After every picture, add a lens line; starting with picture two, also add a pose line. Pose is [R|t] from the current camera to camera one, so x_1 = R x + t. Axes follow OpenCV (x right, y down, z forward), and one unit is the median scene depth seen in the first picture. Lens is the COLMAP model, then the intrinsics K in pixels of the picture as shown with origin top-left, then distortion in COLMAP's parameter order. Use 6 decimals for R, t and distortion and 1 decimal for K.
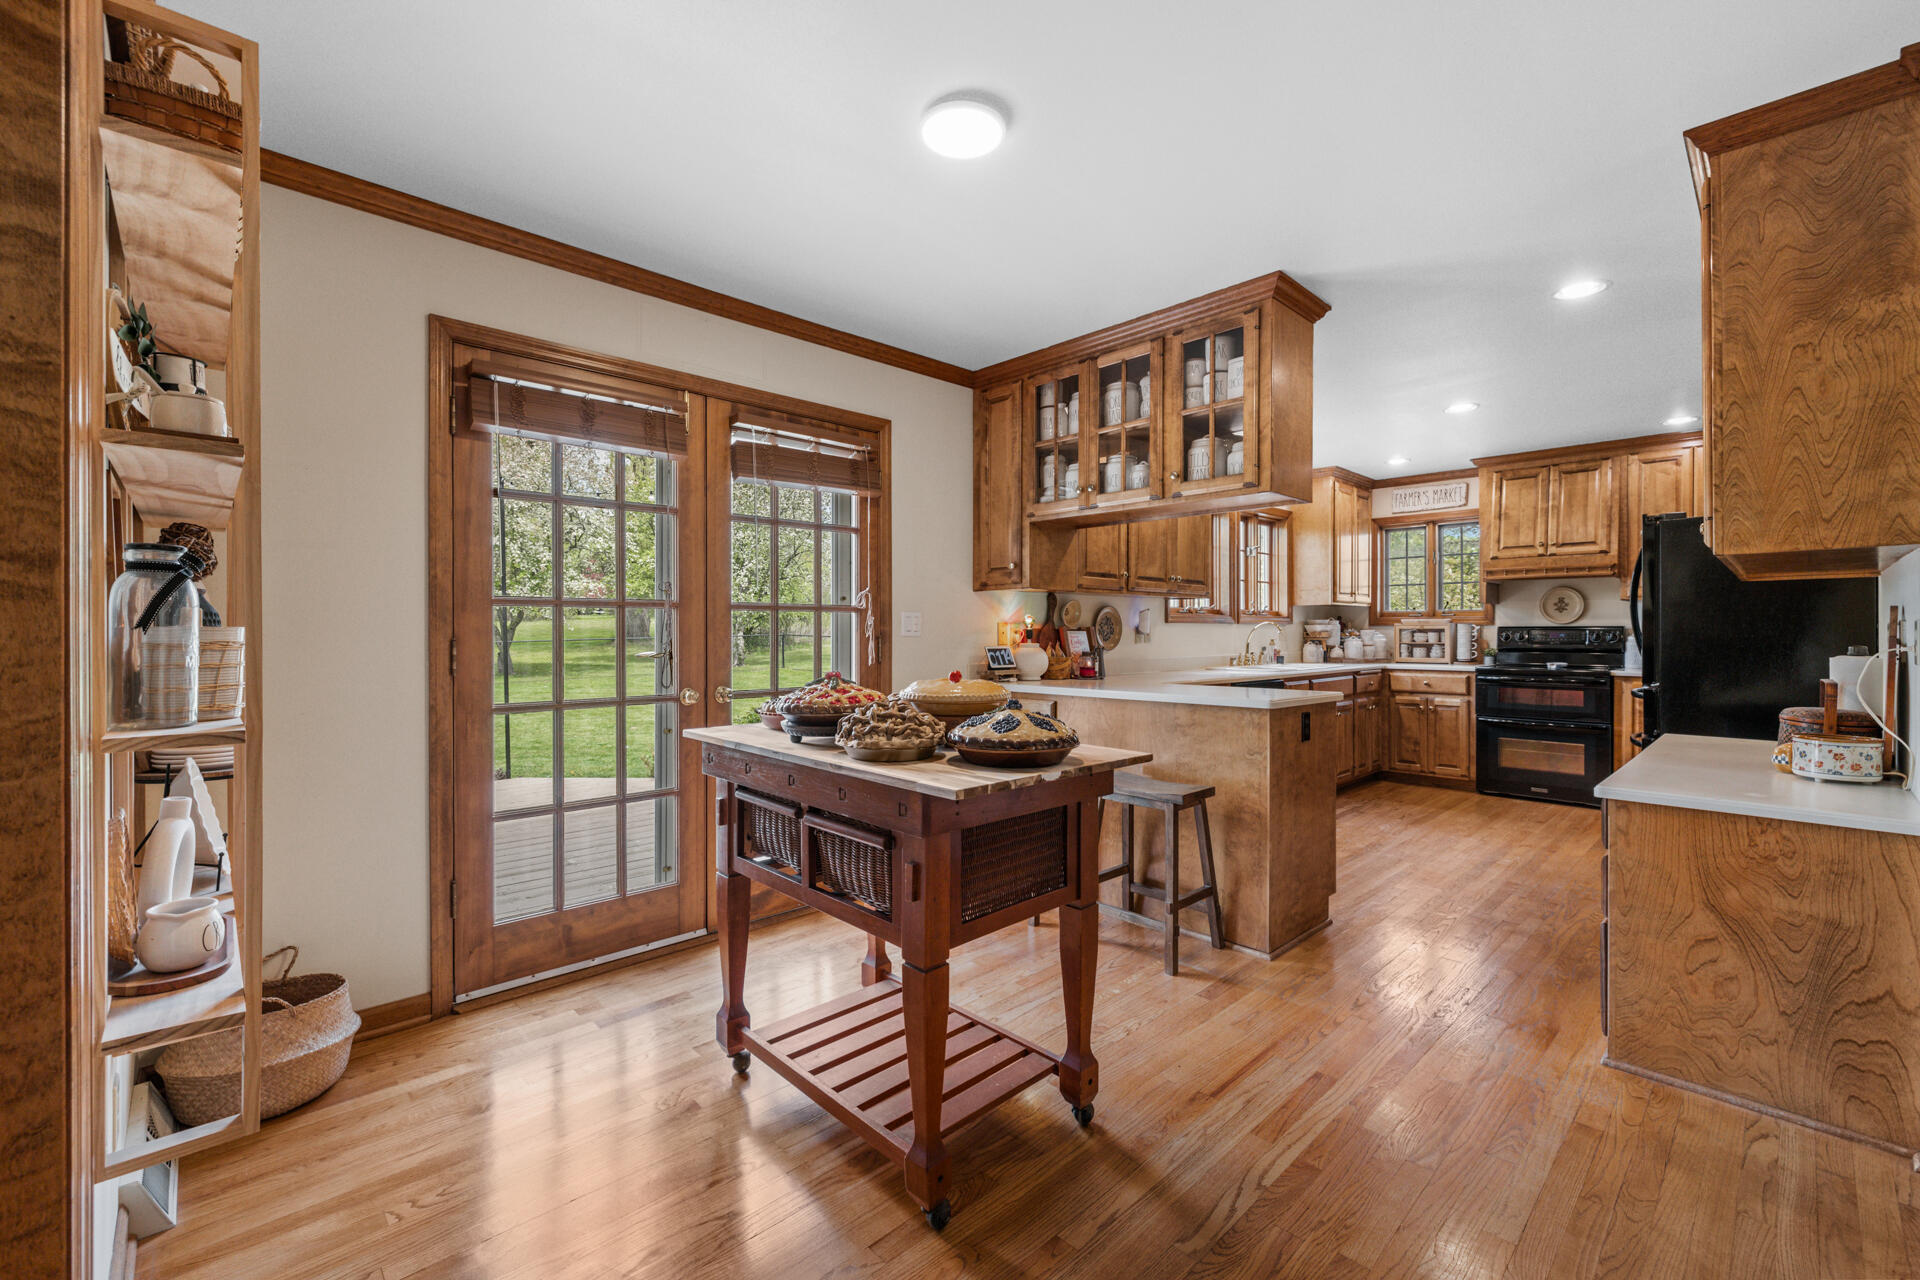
lens RADIAL K [[803.5, 0, 971.6], [0, 803.5, 632.8], [0, 0, 1]] dist [0.001648, 0.000157]
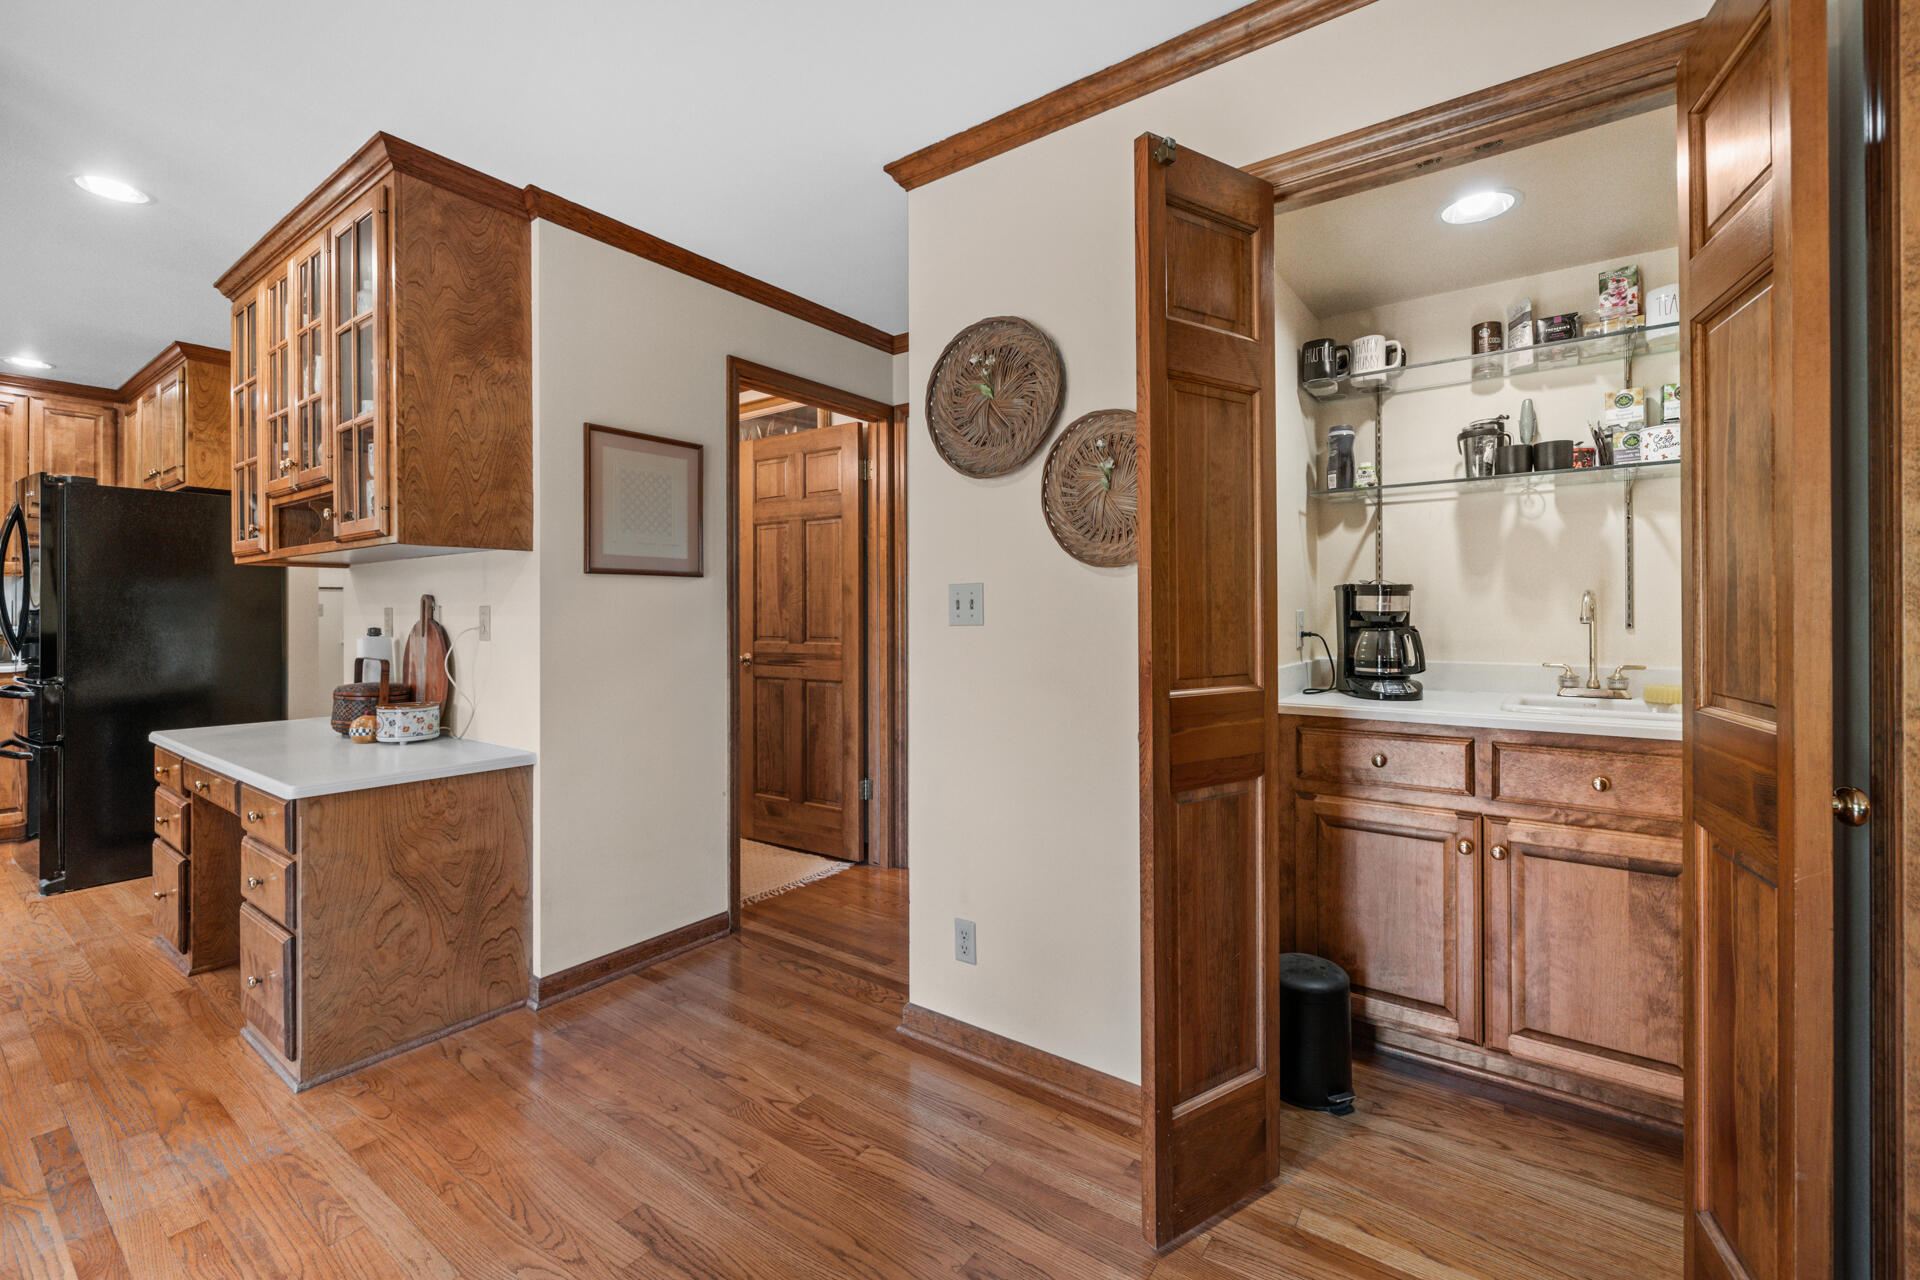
lens RADIAL K [[807.6, 0, 963.1], [0, 807.6, 609.9], [0, 0, 1]] dist [0.000497, -0.000081]
pose [[-0.168803, 0.005429, 0.985635, -0.267324], [0.002575, 0.999984, -0.005067, -0.001474], [-0.985646, 0.001683, -0.168814, 0.454682]]
